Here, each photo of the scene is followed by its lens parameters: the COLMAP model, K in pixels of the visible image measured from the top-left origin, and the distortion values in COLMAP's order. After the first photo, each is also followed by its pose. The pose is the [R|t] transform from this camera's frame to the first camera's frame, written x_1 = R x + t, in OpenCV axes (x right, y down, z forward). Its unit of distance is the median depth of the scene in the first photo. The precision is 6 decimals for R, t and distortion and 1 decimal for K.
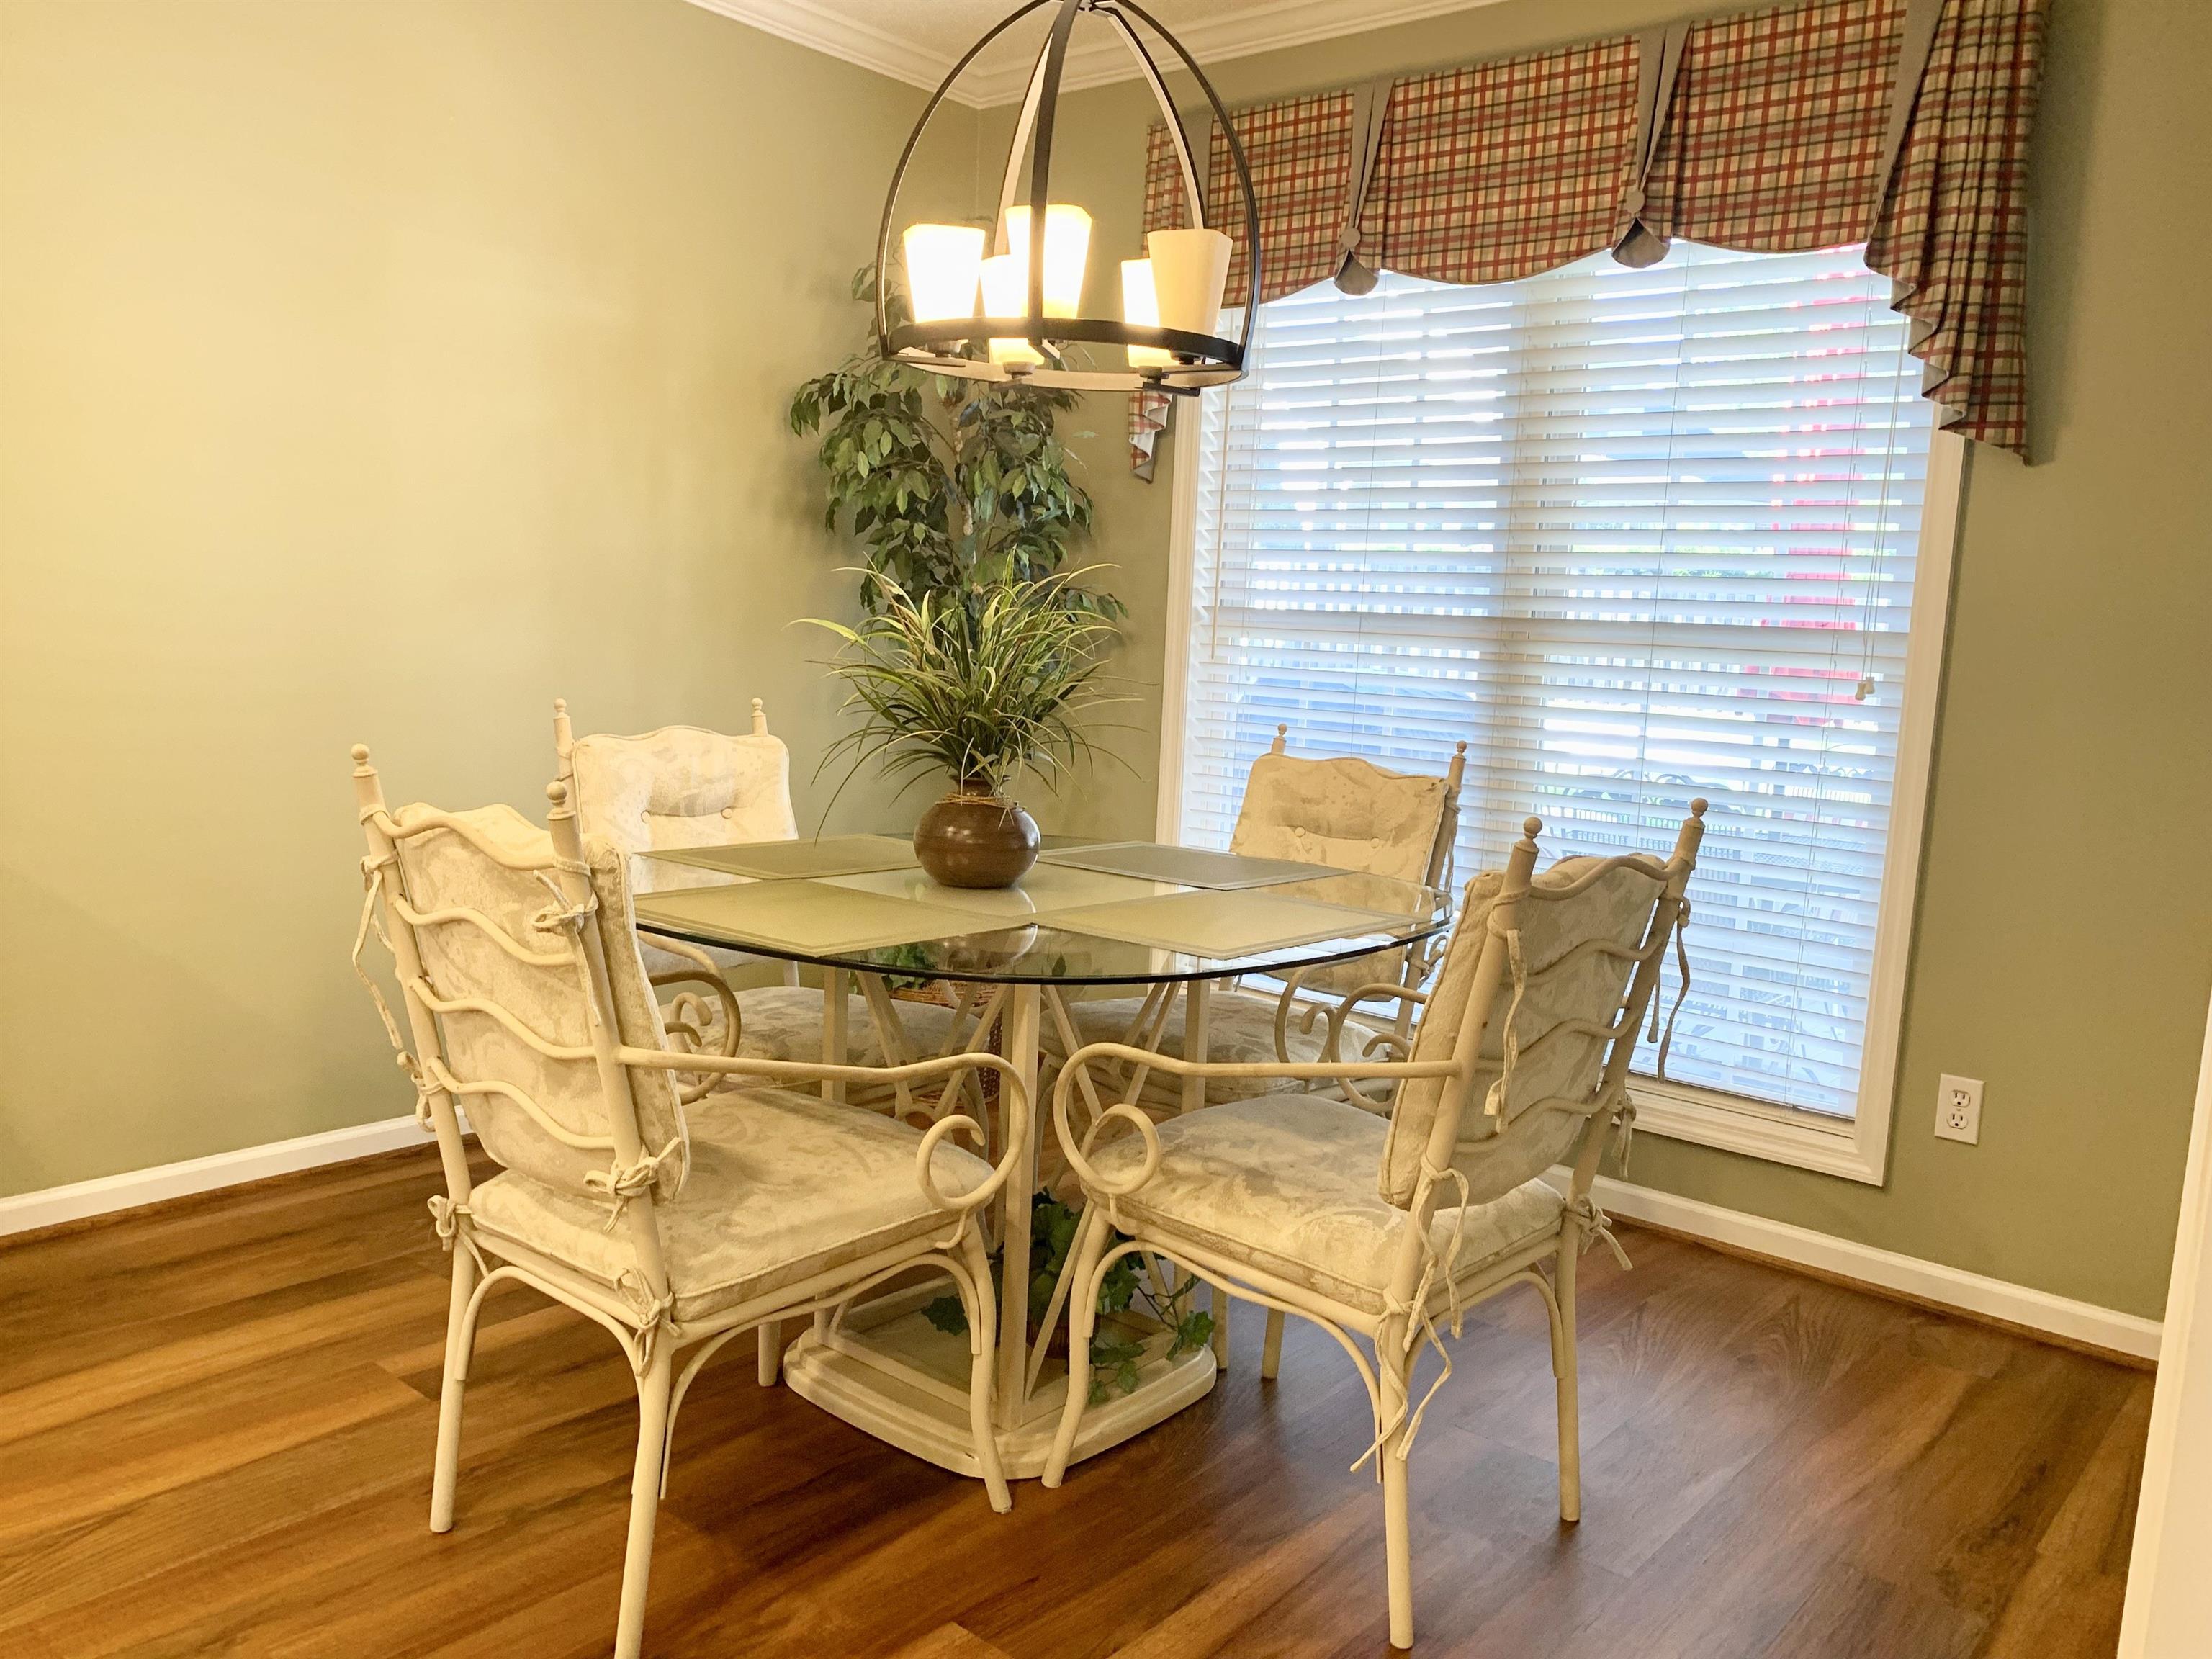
lens RADIAL K [[1682.4, 0, 1120.8], [0, 1682.4, 843.0], [0, 0, 1]] dist [0.024024, -0.027963]
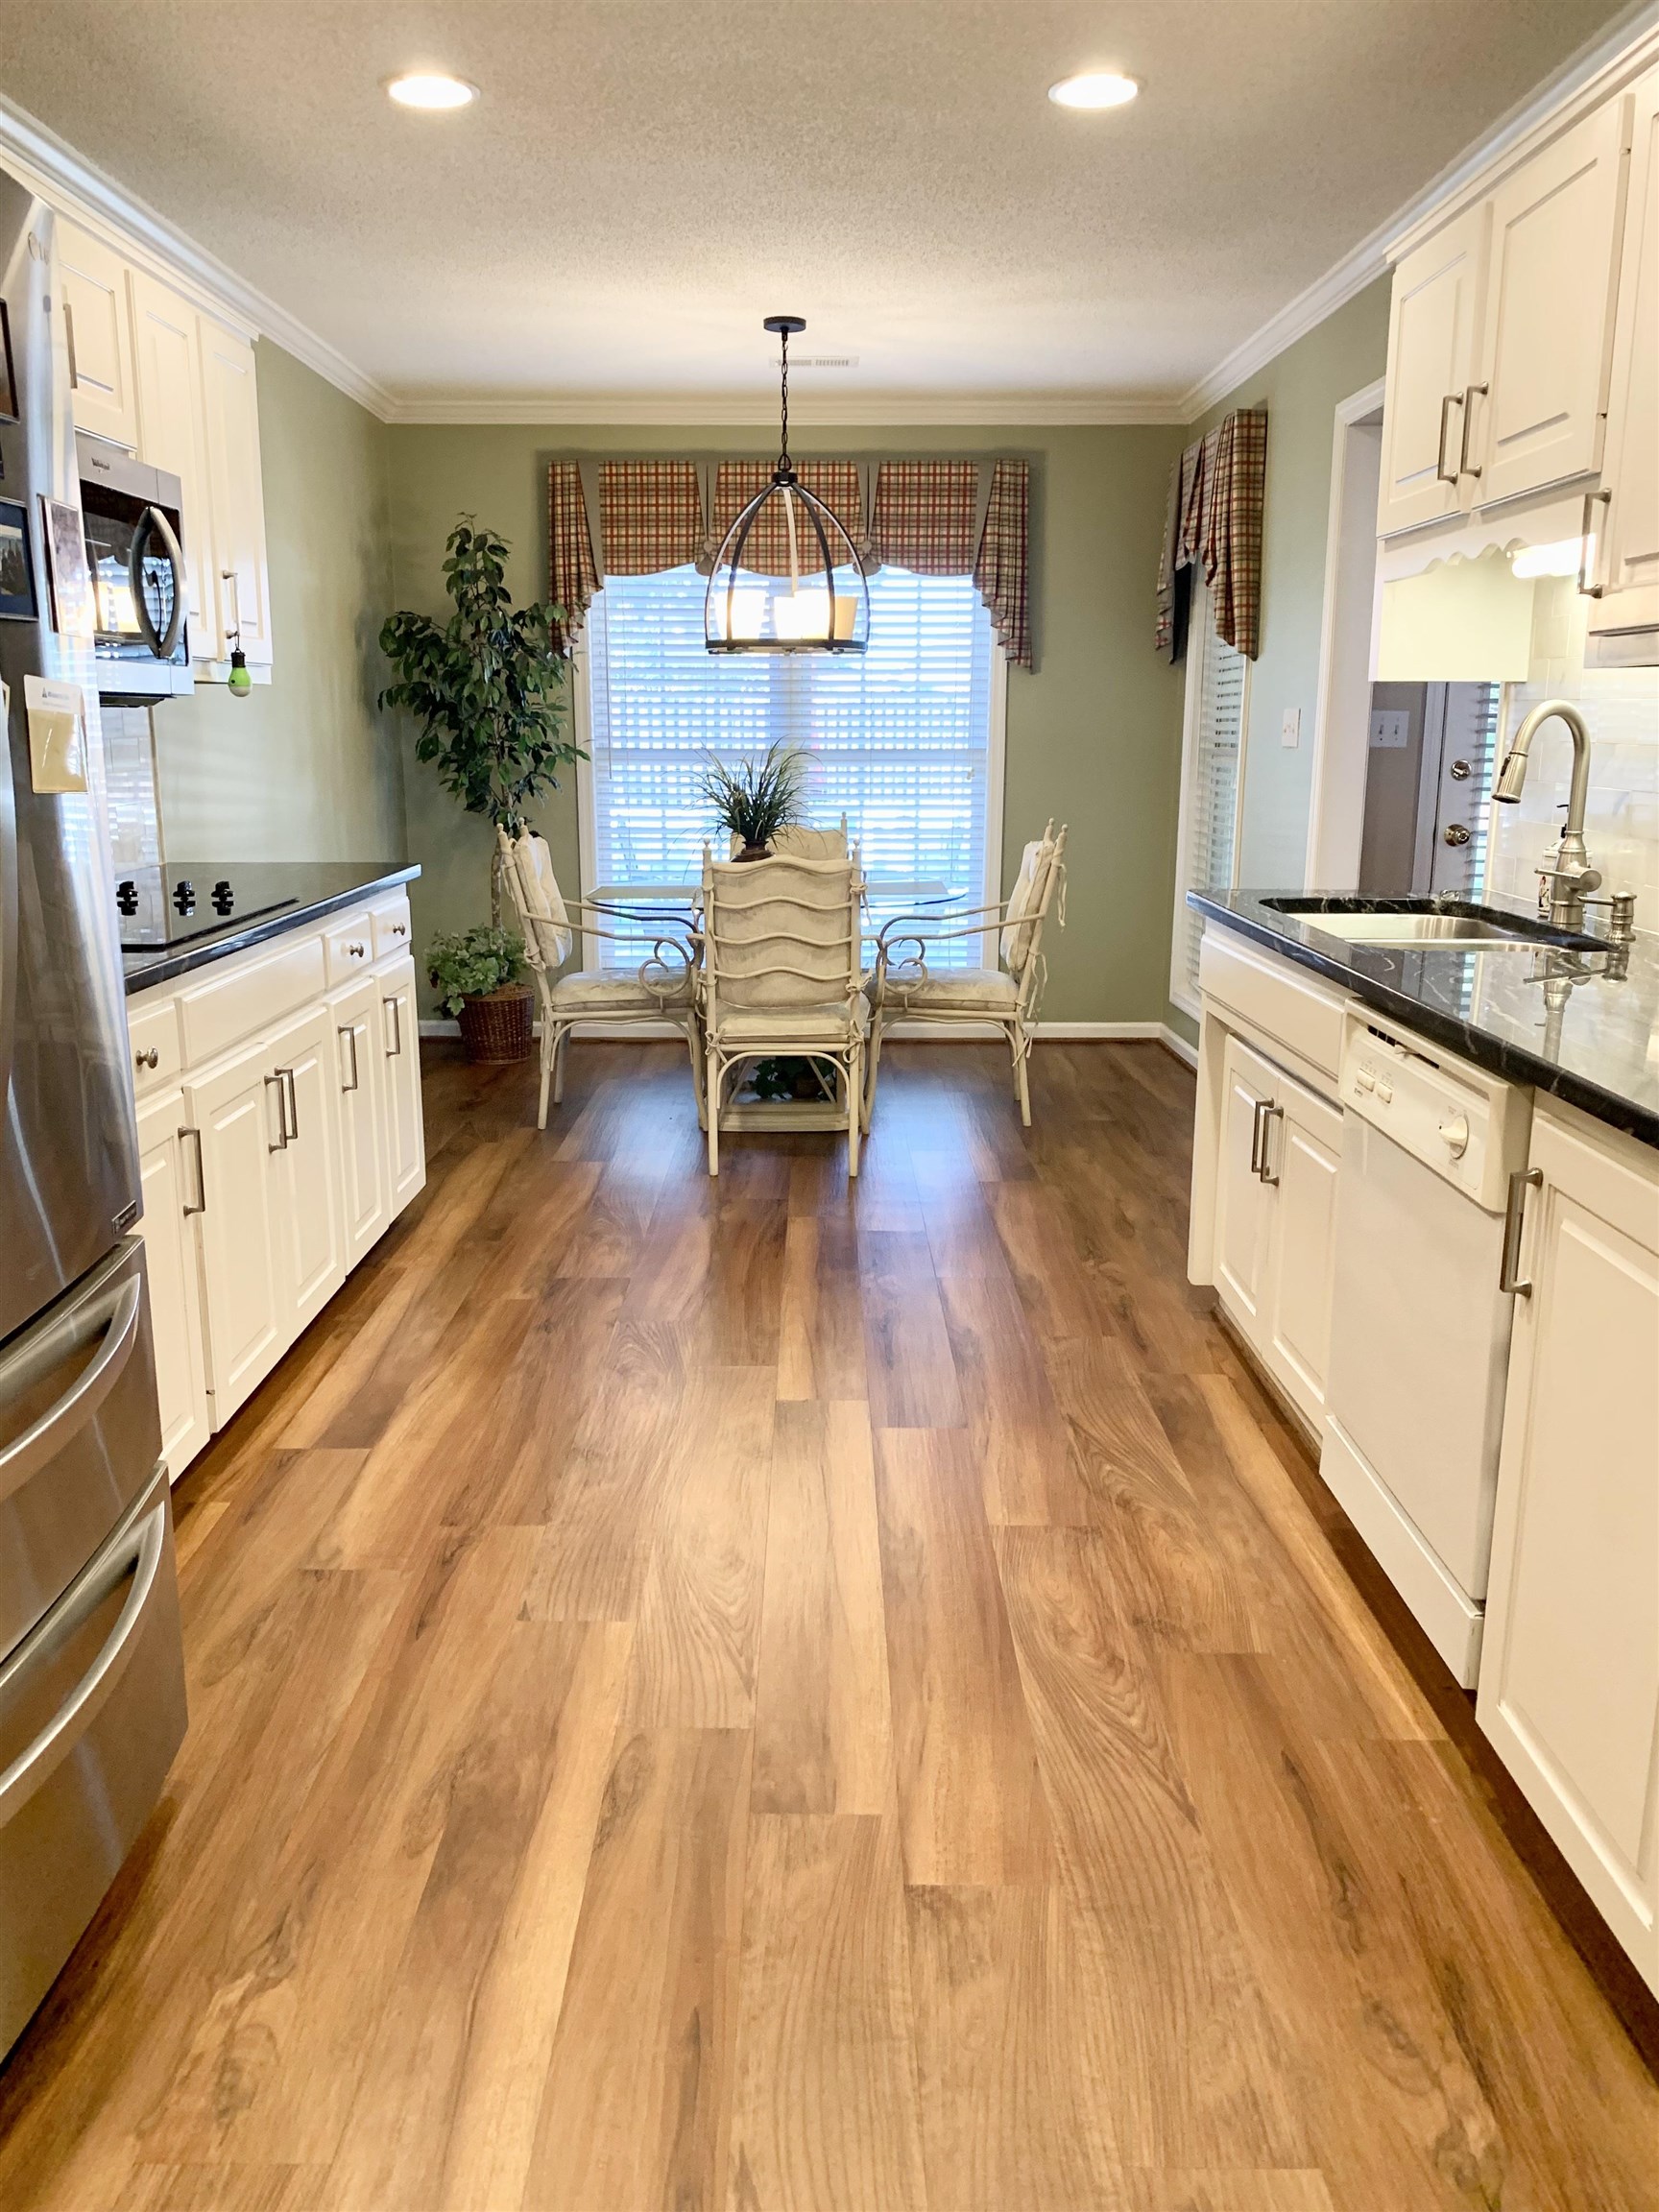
lens RADIAL K [[1682.4, 0, 836.3], [0, 1682.4, 1103.8], [0, 0, 1]] dist [0.024024, -0.027963]
pose [[0.763246, -0.176563, 0.621515, -1.160882], [0.114995, 0.983701, 0.138236, 0.003554], [-0.635793, -0.034037, 0.771109, -0.610535]]
